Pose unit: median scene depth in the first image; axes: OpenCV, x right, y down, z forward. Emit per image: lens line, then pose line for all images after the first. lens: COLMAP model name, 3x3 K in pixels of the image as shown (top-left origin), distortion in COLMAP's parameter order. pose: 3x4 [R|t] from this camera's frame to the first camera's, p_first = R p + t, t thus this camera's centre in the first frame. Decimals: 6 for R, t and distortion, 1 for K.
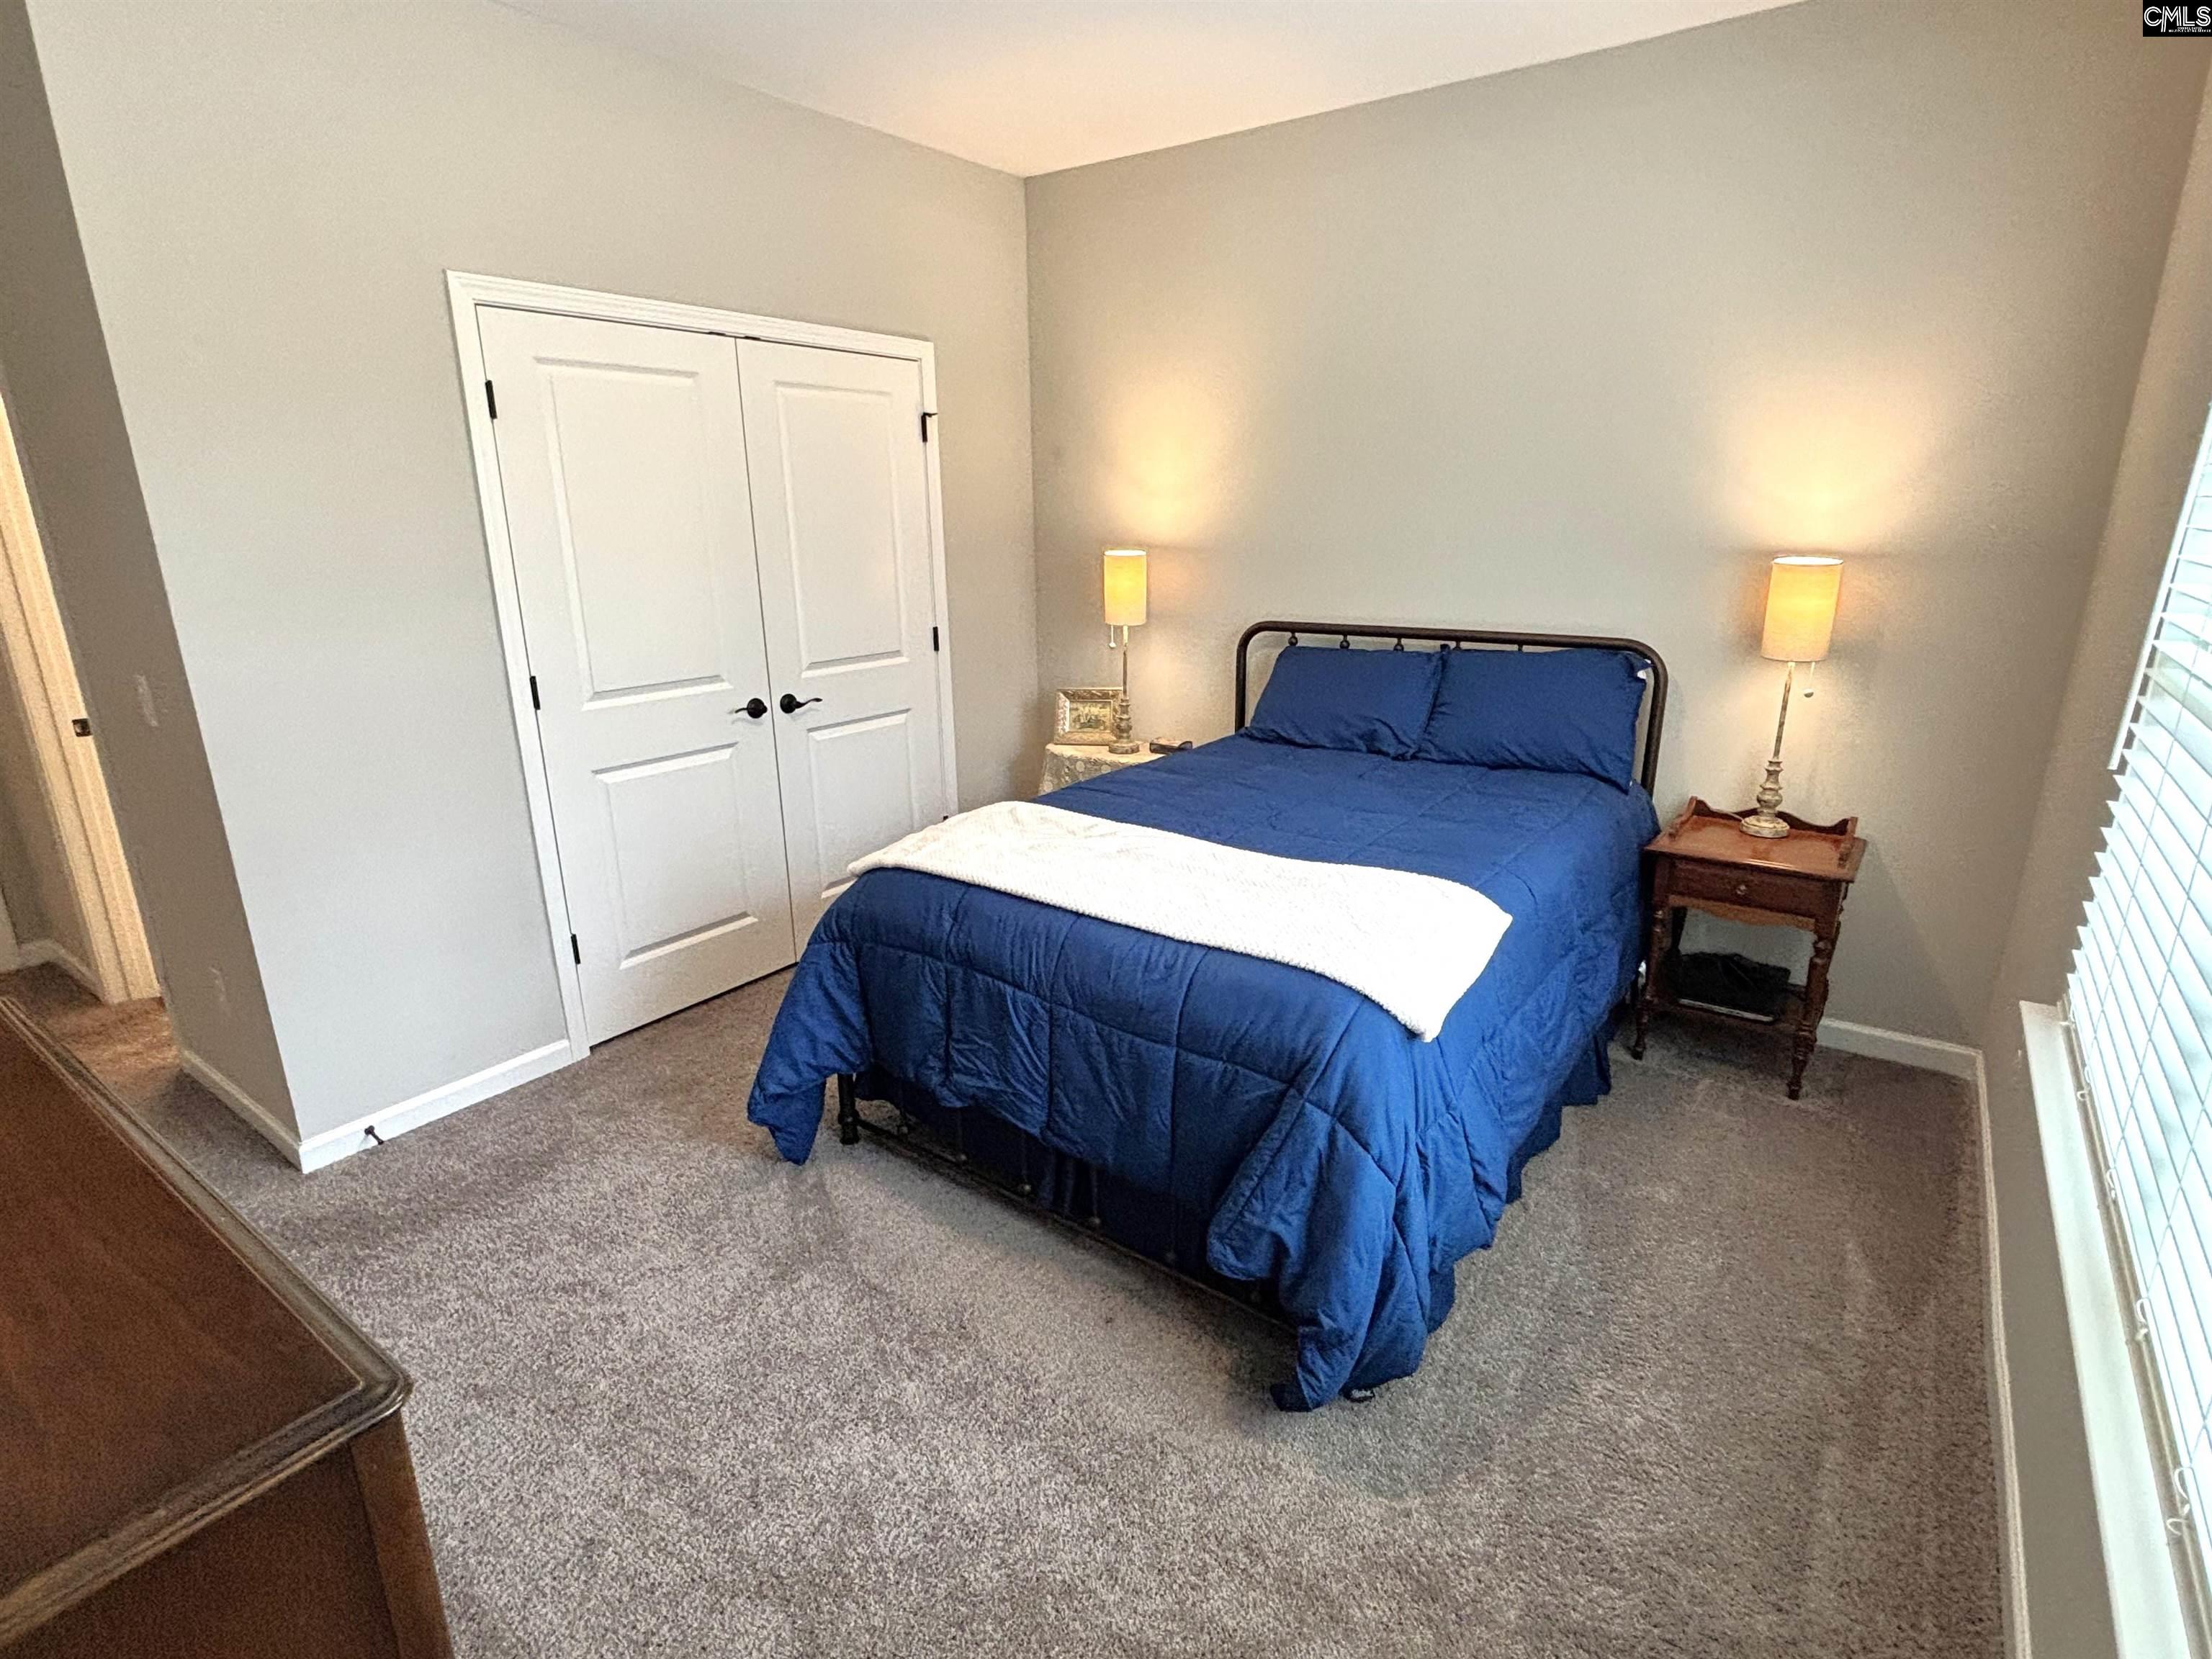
lens RADIAL K [[1094.5, 0, 1107.2], [0, 1094.5, 821.5], [0, 0, 1]] dist [0.000142, -0.000243]
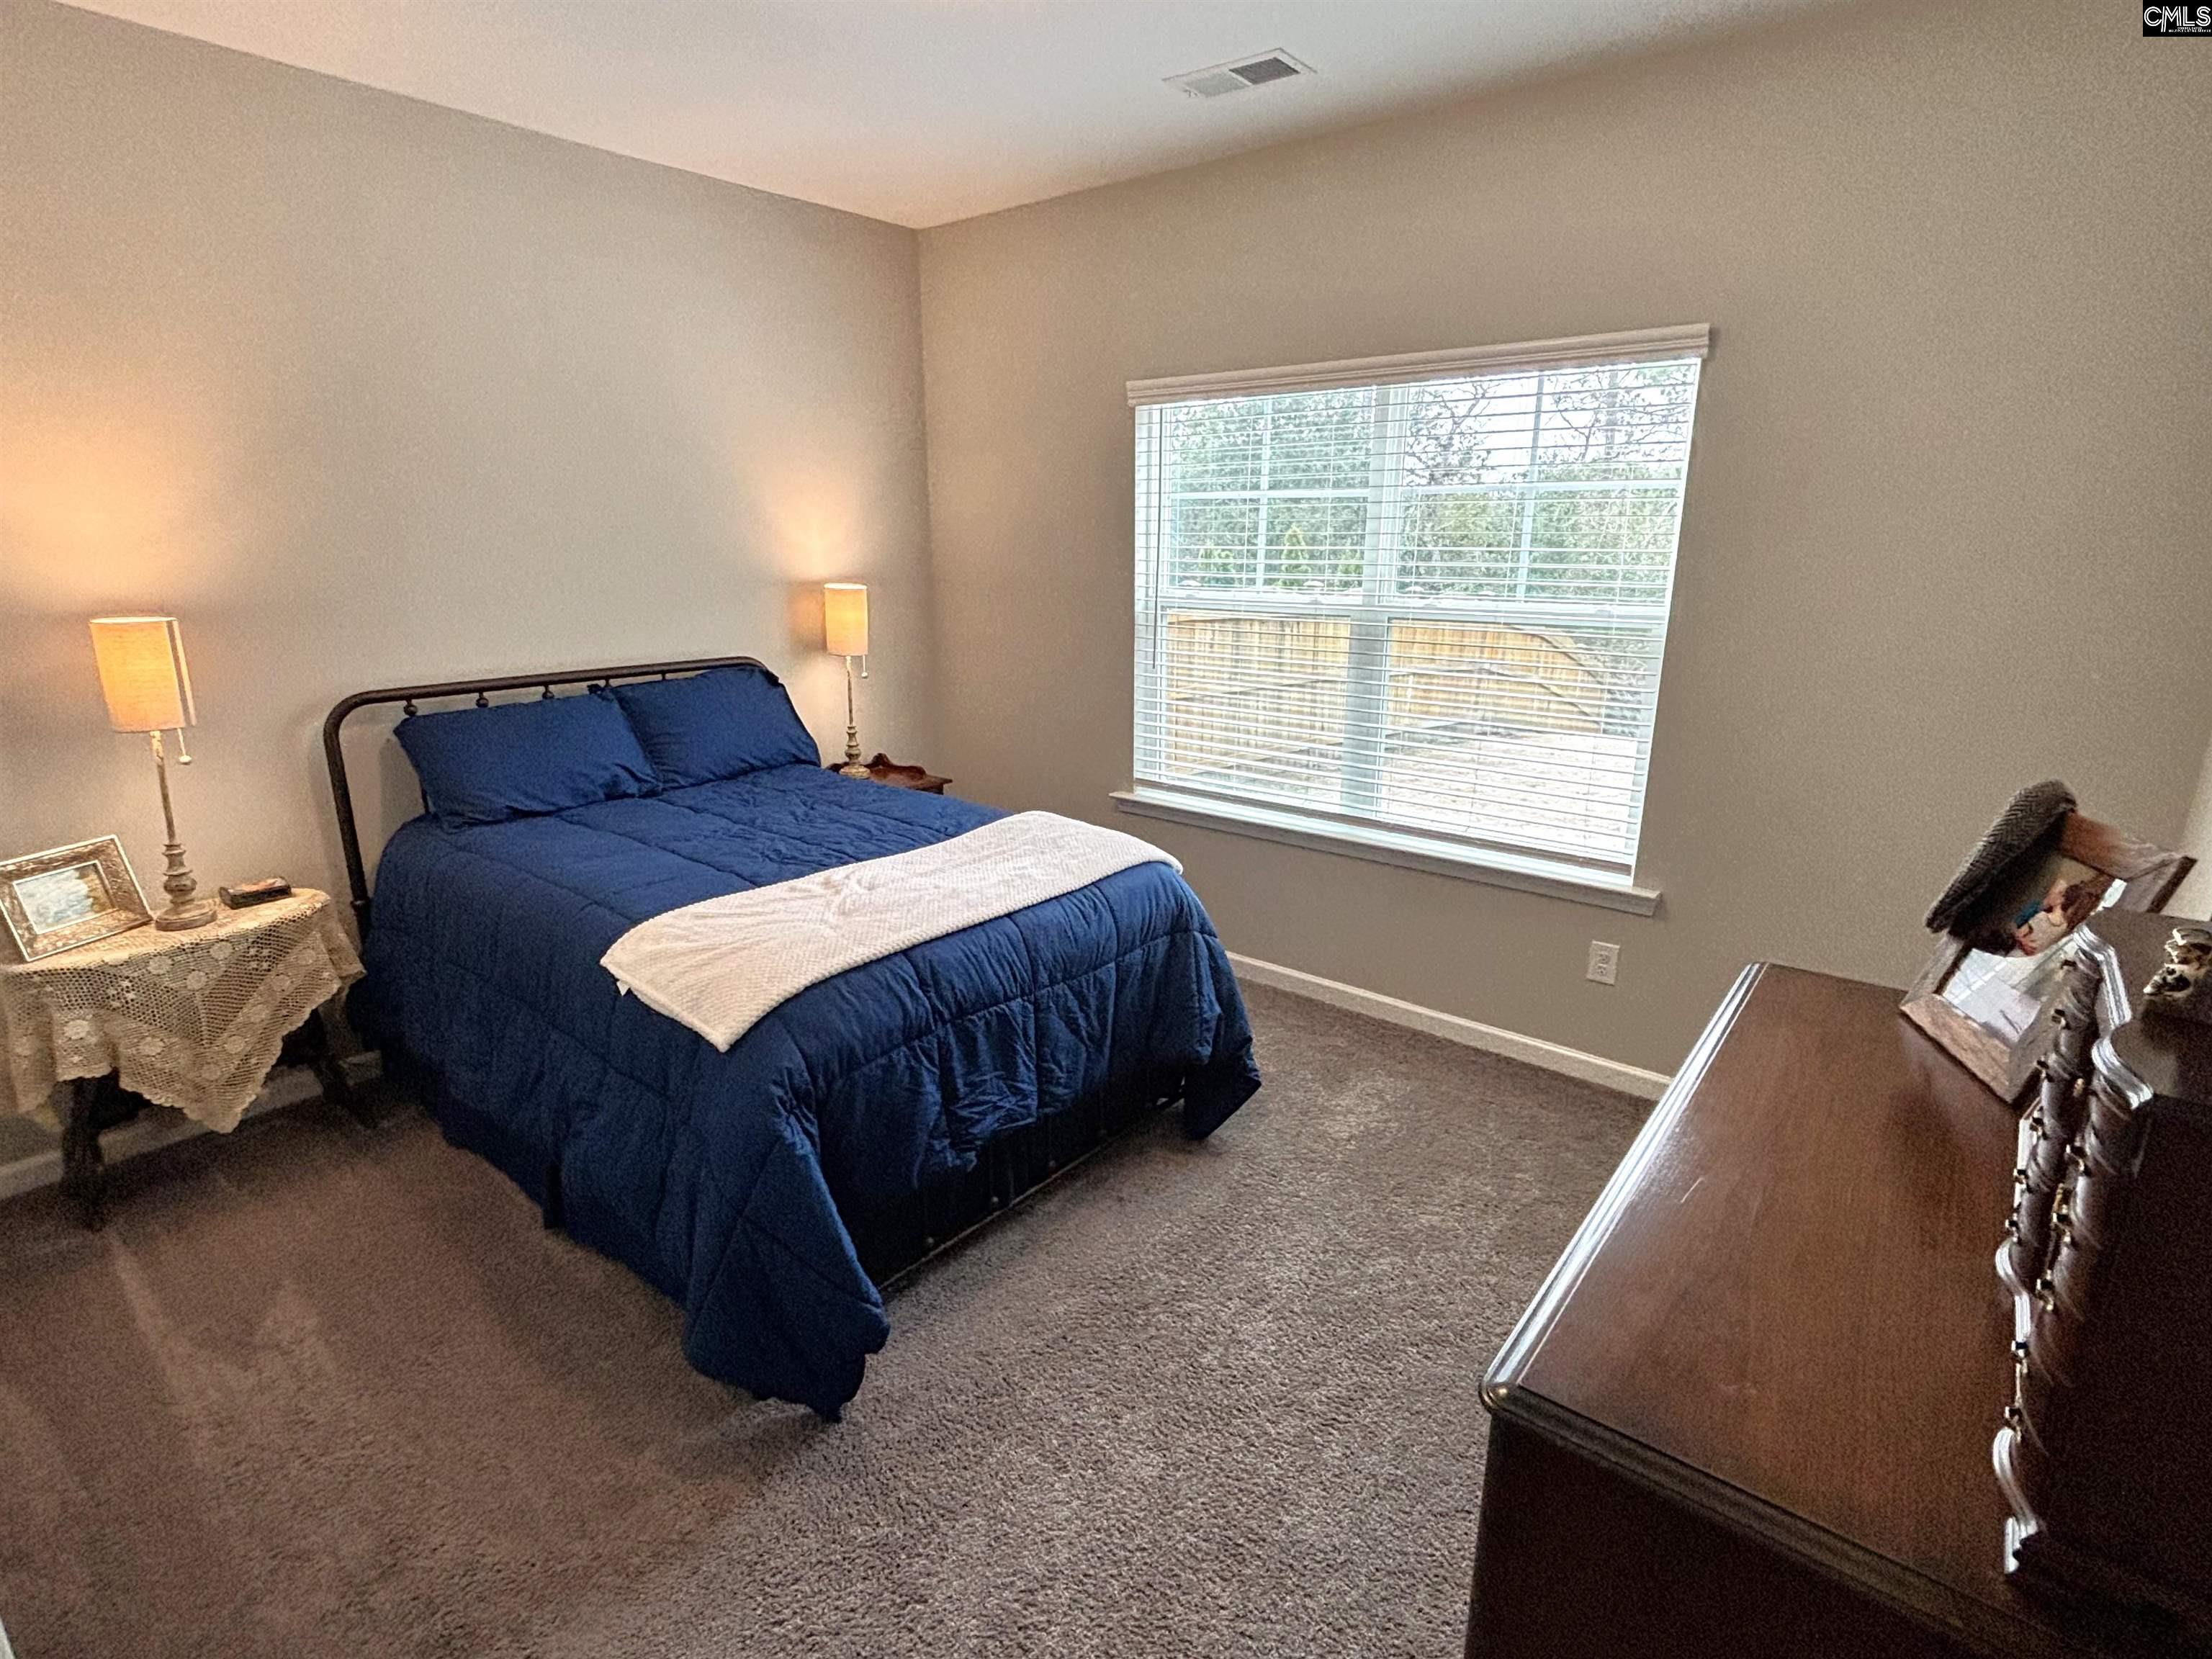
lens RADIAL K [[1094.5, 0, 1104.8], [0, 1094.5, 832.5], [0, 0, 1]] dist [0.000142, -0.000243]
pose [[0.039992, -0.249589, 0.967526, -0.742812], [0.268503, 0.935369, 0.230196, -0.153904], [-0.962448, 0.250578, 0.104423, 0.527186]]
